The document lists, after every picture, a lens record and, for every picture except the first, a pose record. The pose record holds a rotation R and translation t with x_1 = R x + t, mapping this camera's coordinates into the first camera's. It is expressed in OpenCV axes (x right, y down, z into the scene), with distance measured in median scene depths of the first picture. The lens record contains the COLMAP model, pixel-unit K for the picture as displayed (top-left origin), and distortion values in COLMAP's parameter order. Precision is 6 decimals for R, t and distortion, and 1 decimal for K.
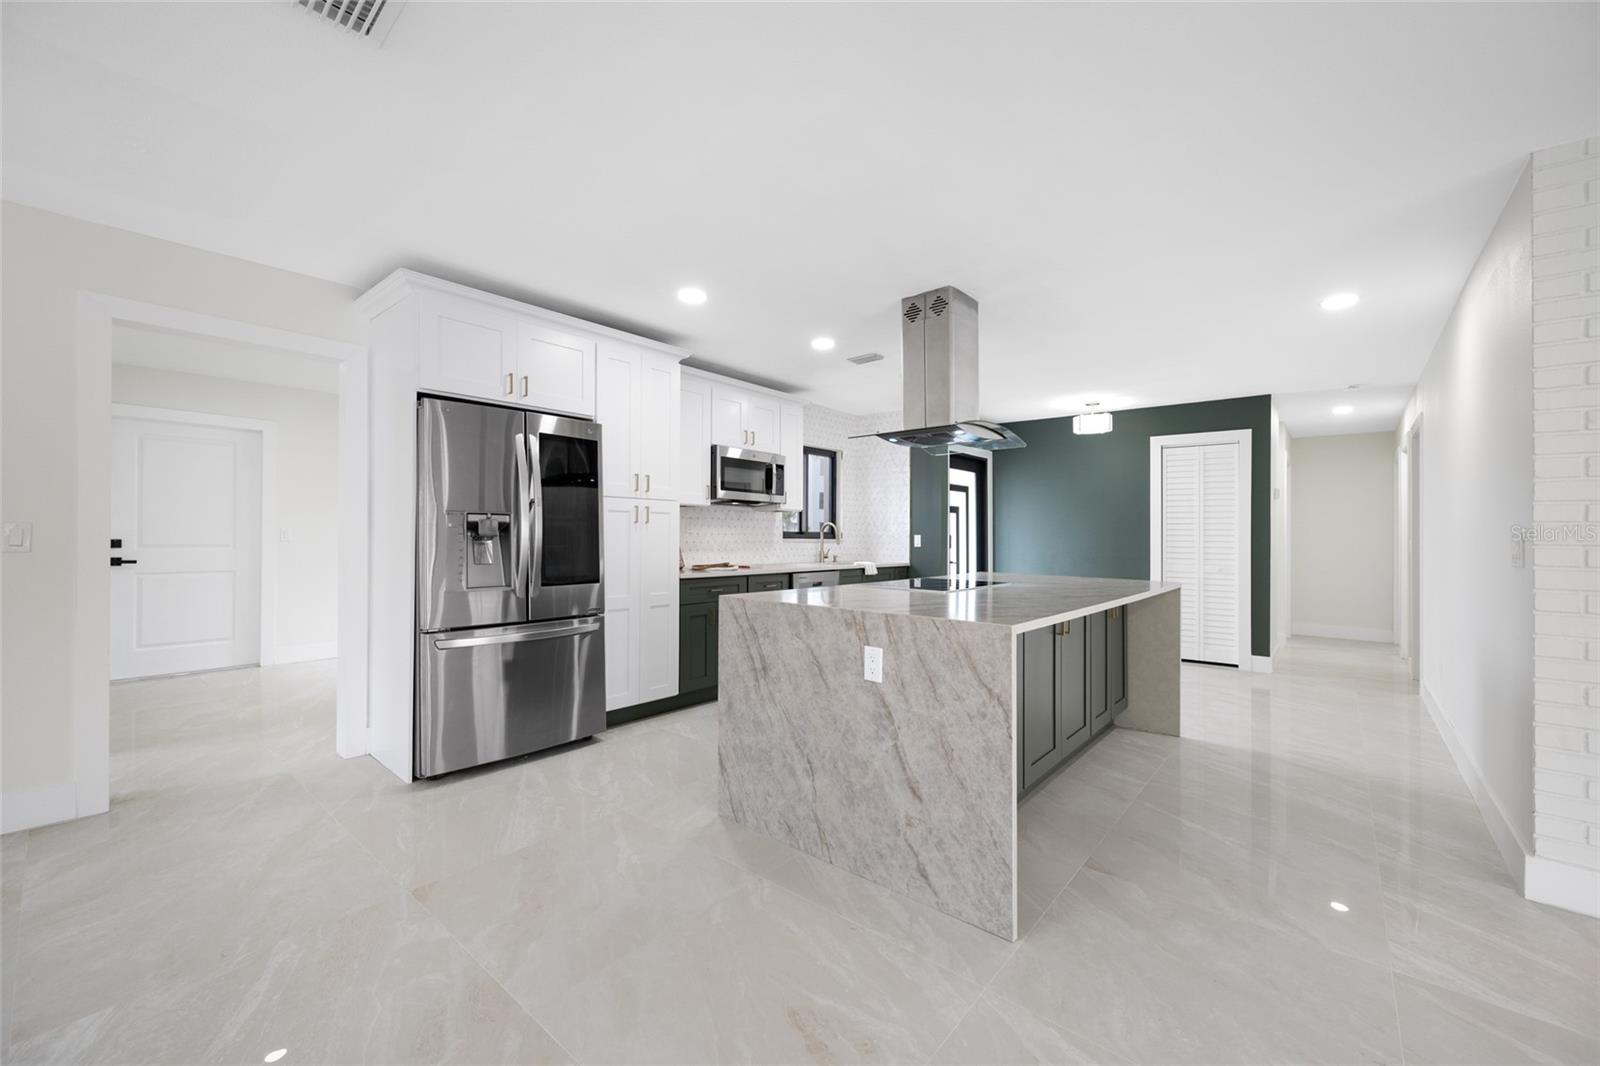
lens RADIAL K [[632.1, 0, 802.1], [0, 632.1, 531.4], [0, 0, 1]] dist [-0.000094, -0.000169]
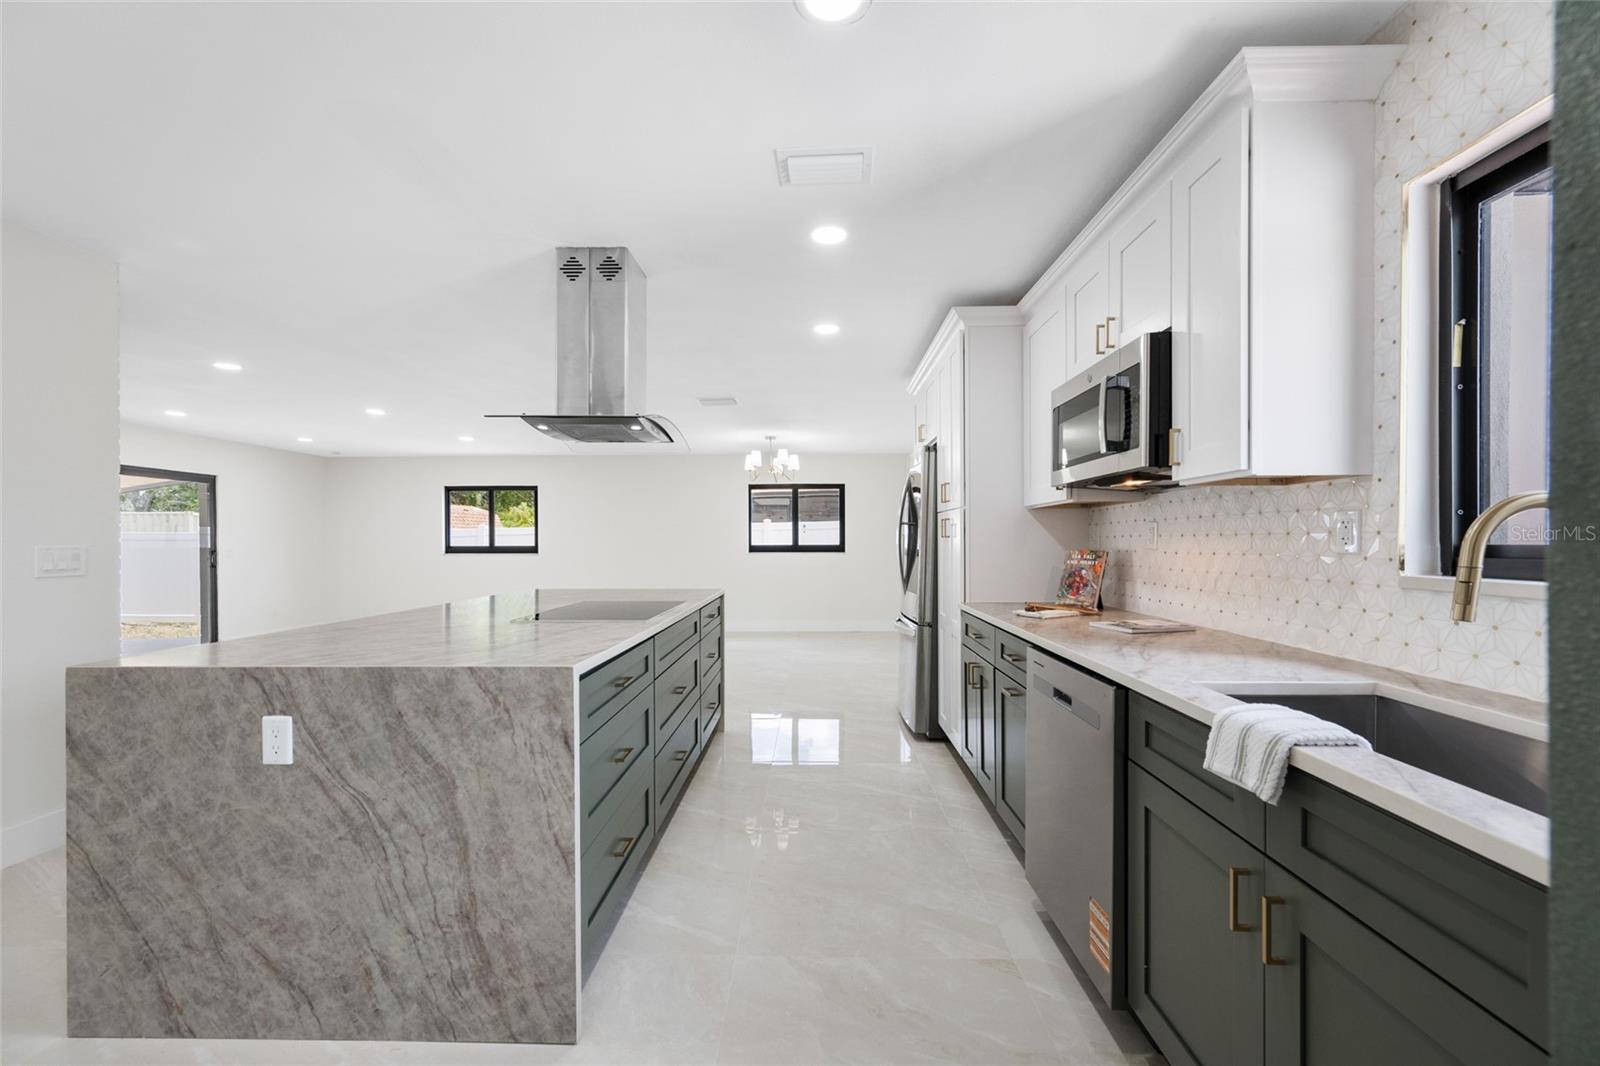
lens RADIAL K [[632.1, 0, 808.9], [0, 632.1, 543.9], [0, 0, 1]] dist [-0.000094, -0.000169]
pose [[-0.768882, -0.003171, -0.639383, 0.397457], [0.000685, 0.999983, -0.005783, 0.000705], [0.639391, -0.004884, -0.768867, 1.319399]]
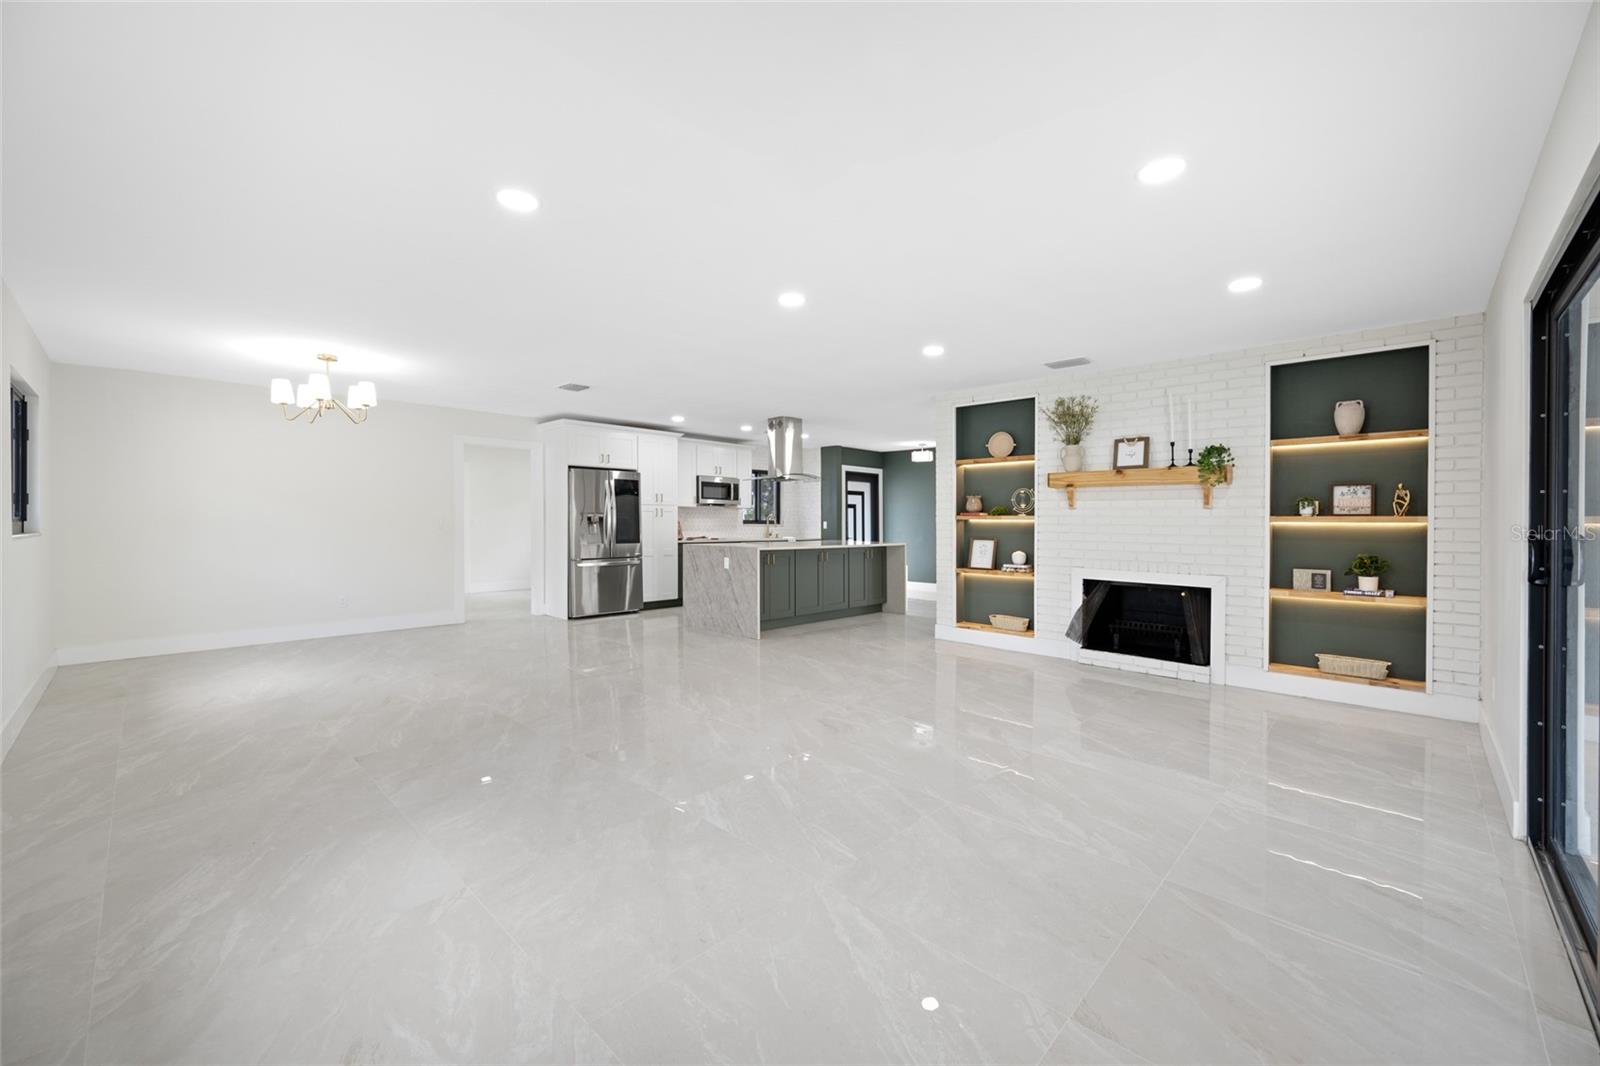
lens RADIAL K [[632.1, 0, 803.8], [0, 632.1, 524.2], [0, 0, 1]] dist [-0.000094, -0.000169]
pose [[0.998005, -0.004550, -0.062974, 0.315480], [0.004973, 0.999966, 0.006574, 0.001496], [0.062942, -0.006874, 0.997994, -0.942949]]
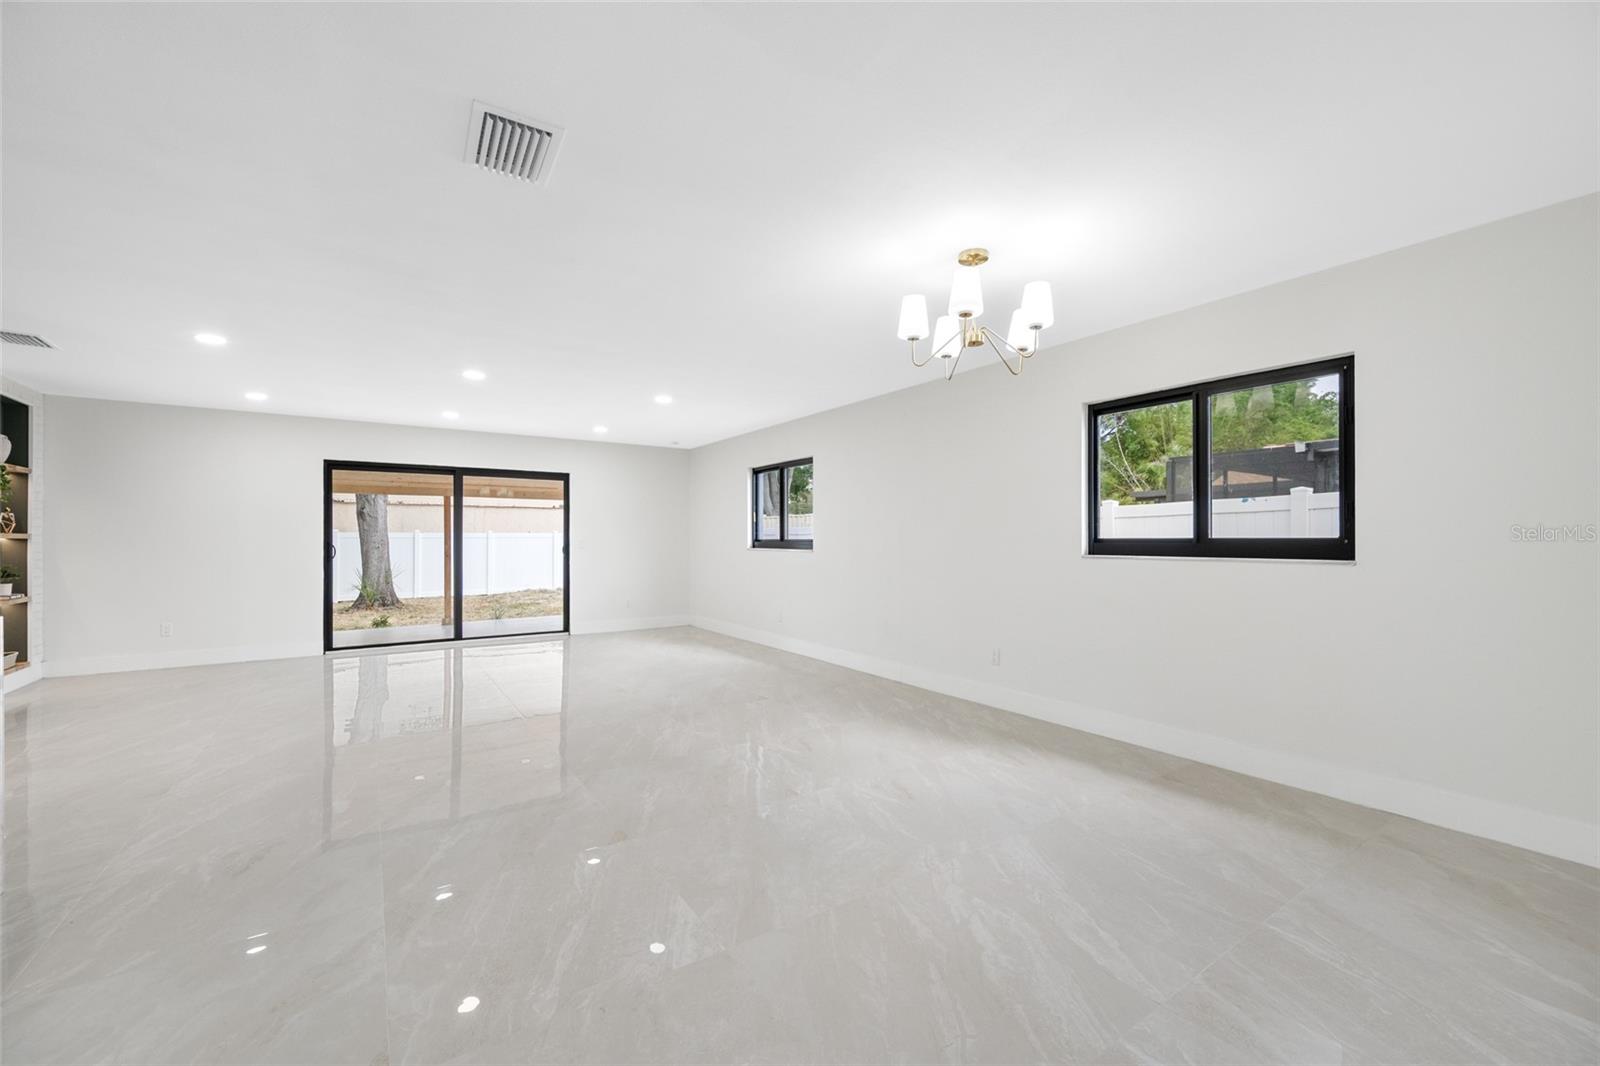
lens RADIAL K [[632.1, 0, 802.6], [0, 632.1, 539.7], [0, 0, 1]] dist [-0.000094, -0.000169]
pose [[-0.963777, -0.009341, 0.266546, -0.540789], [-0.010116, 0.999948, -0.001536, -0.000864], [-0.266518, -0.004177, -0.963821, 0.681134]]
